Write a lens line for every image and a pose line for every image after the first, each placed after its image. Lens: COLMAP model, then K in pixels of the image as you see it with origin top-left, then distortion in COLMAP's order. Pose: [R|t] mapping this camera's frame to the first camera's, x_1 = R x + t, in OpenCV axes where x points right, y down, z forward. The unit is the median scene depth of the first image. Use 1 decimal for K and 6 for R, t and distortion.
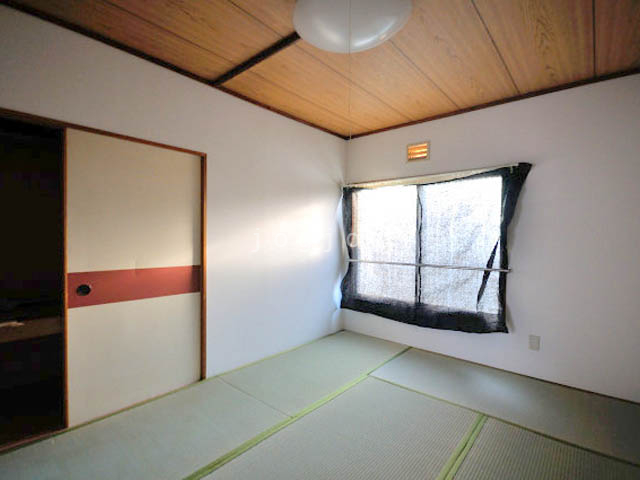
lens RADIAL K [[319.0, 0, 319.7], [0, 319.0, 241.0], [0, 0, 1]] dist [0.001527, 0.000420]
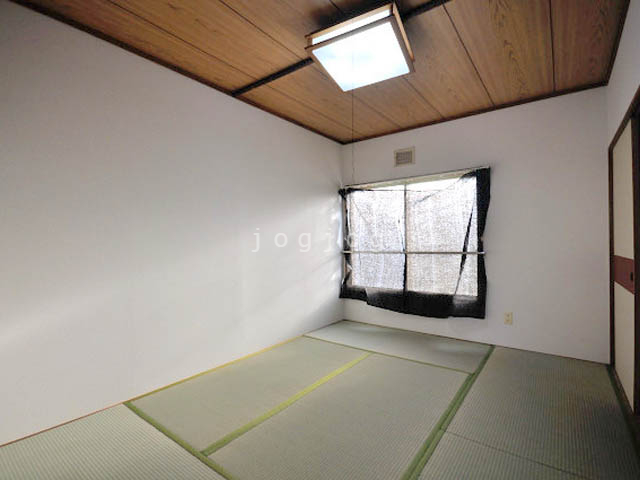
lens RADIAL K [[329.9, 0, 319.9], [0, 329.9, 239.3], [0, 0, 1]] dist [0.001090, 0.000677]
pose [[0.995236, 0.000068, 0.097493, -0.106256], [-0.000995, 0.999955, 0.009462, -0.002462], [-0.097488, -0.009514, 0.995191, -0.118031]]
